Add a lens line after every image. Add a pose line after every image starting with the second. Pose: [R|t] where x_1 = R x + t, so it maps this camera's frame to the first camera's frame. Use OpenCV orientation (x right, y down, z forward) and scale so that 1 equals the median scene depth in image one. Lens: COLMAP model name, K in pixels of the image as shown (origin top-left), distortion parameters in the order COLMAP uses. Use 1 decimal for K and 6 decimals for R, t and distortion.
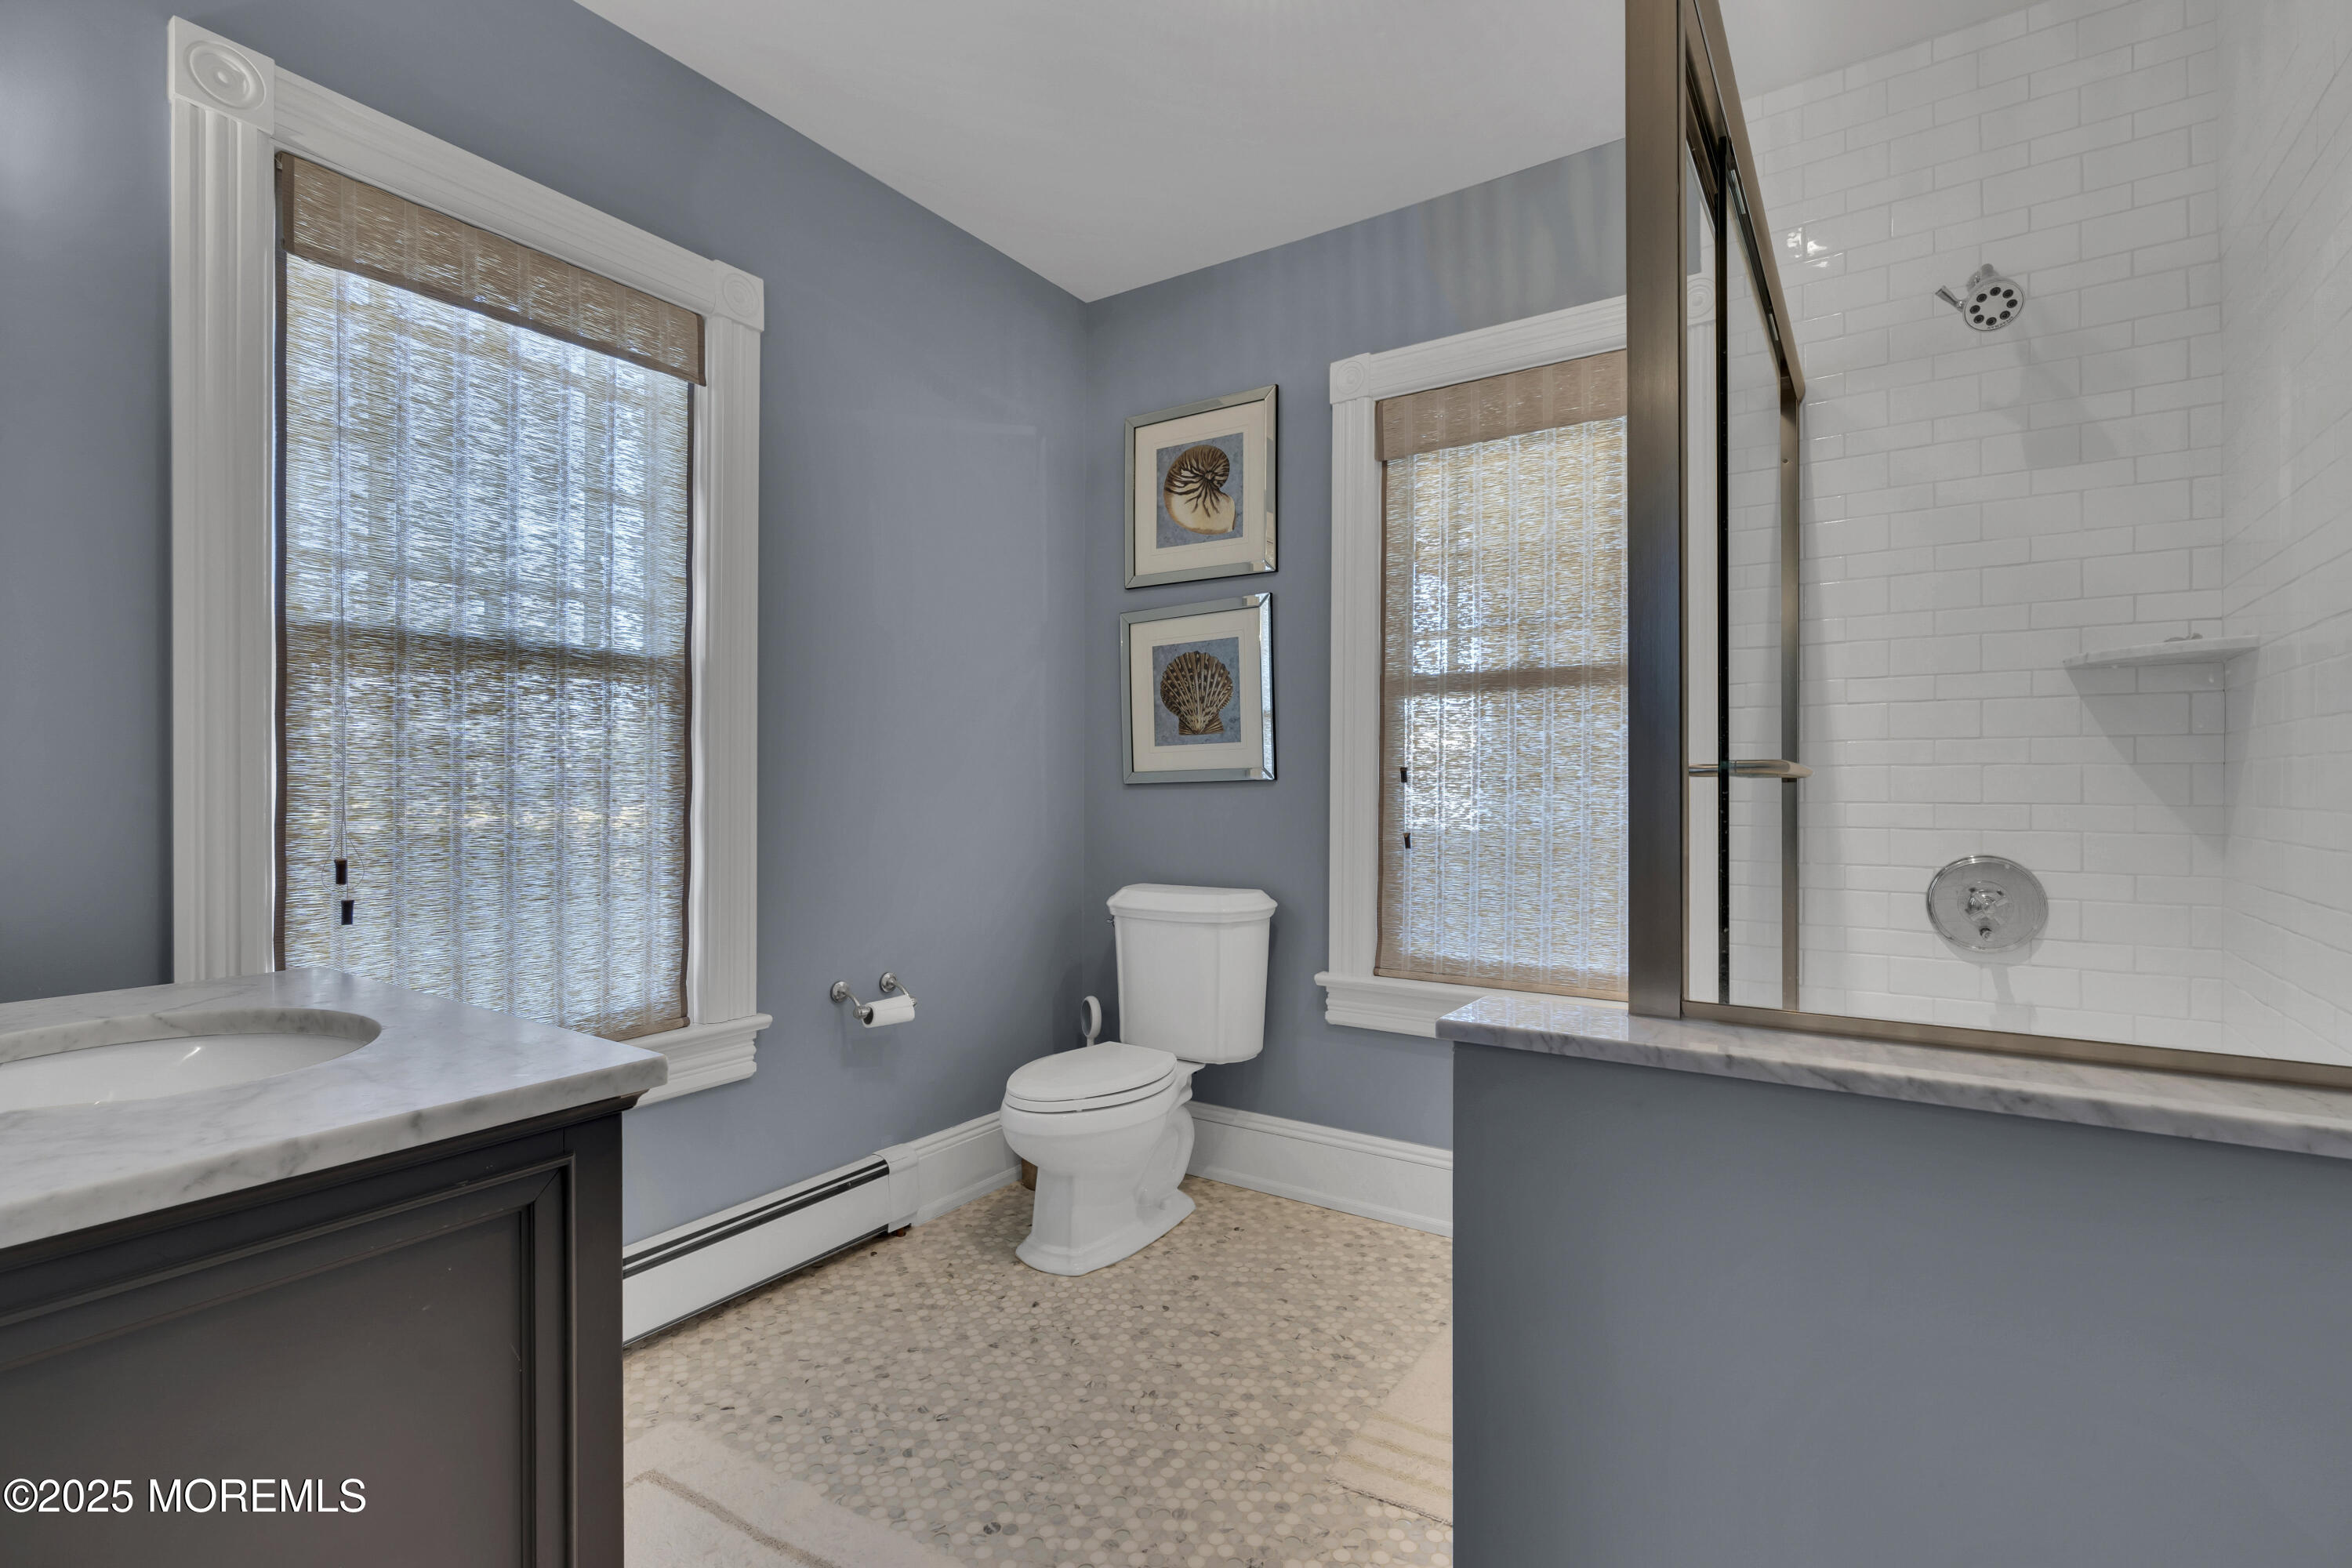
lens RADIAL K [[1061.3, 0, 1198.8], [0, 1061.3, 787.5], [0, 0, 1]] dist [-0.012392, 0.004428]
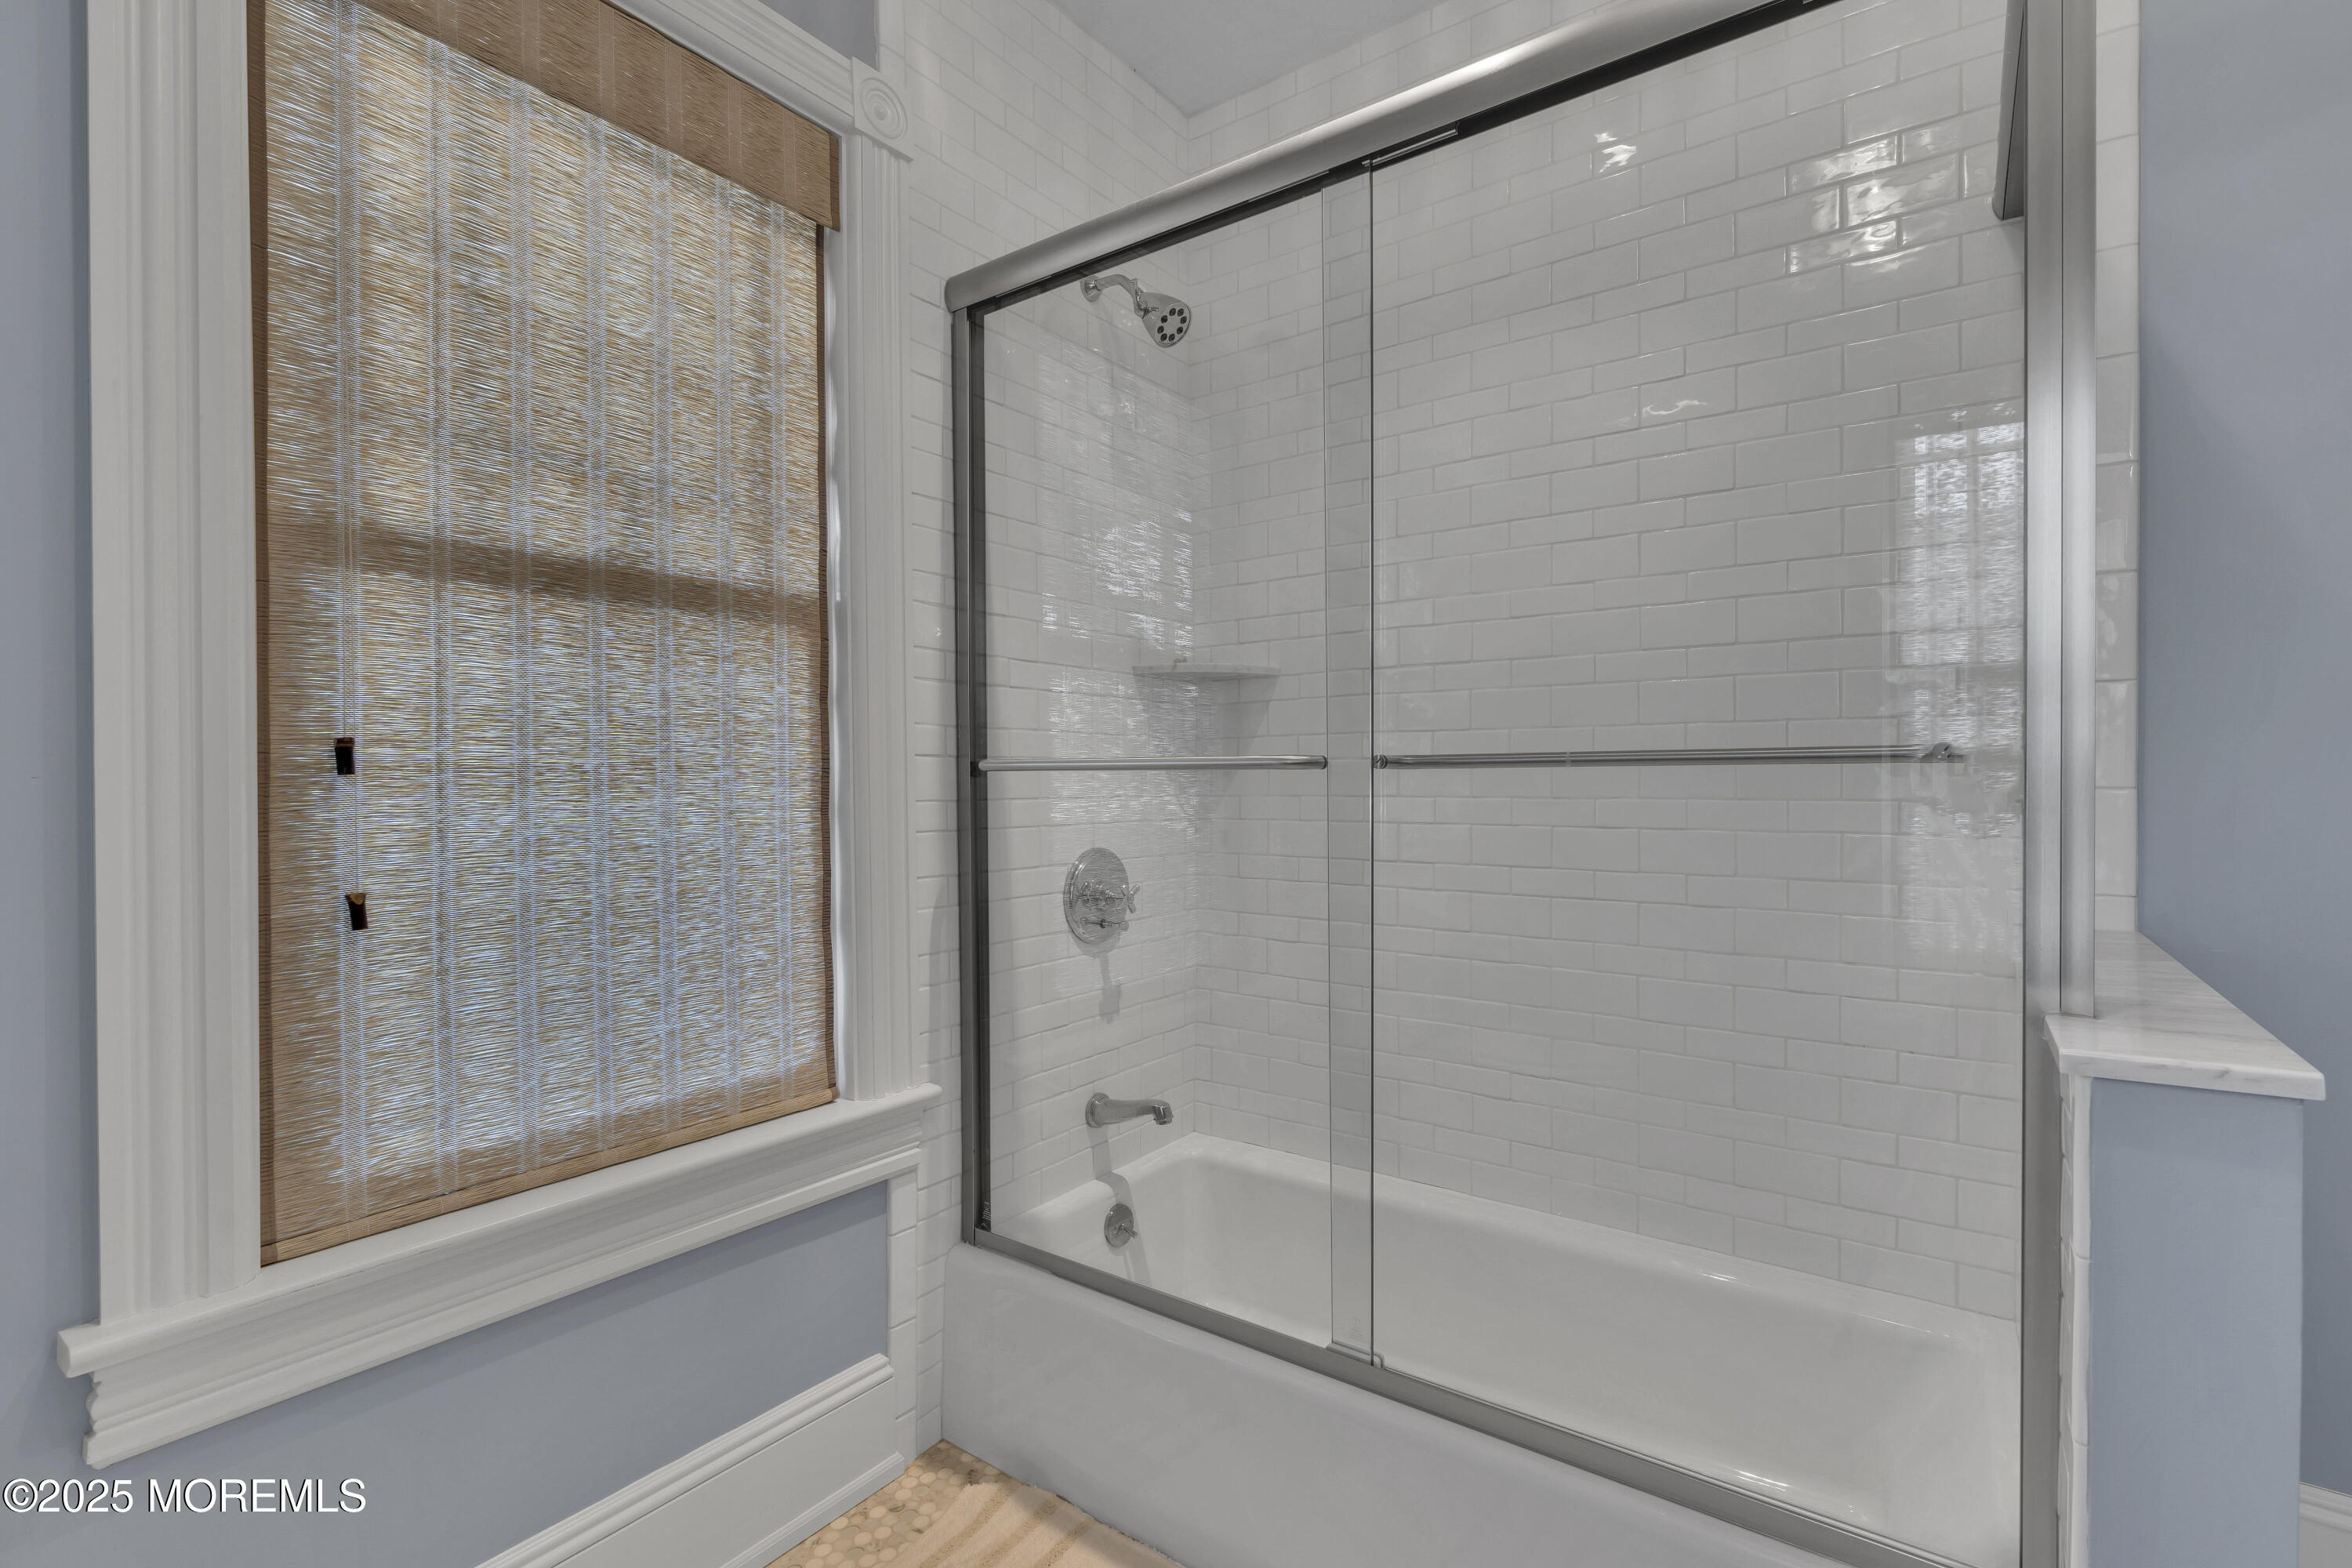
lens RADIAL K [[1061.3, 0, 1198.8], [0, 1061.3, 787.5], [0, 0, 1]] dist [-0.012392, 0.004428]
pose [[0.035705, -0.006523, 0.999341, -0.220859], [0.006080, 0.999962, 0.006310, 0.000014], [-0.999344, 0.005851, 0.035743, 0.676841]]
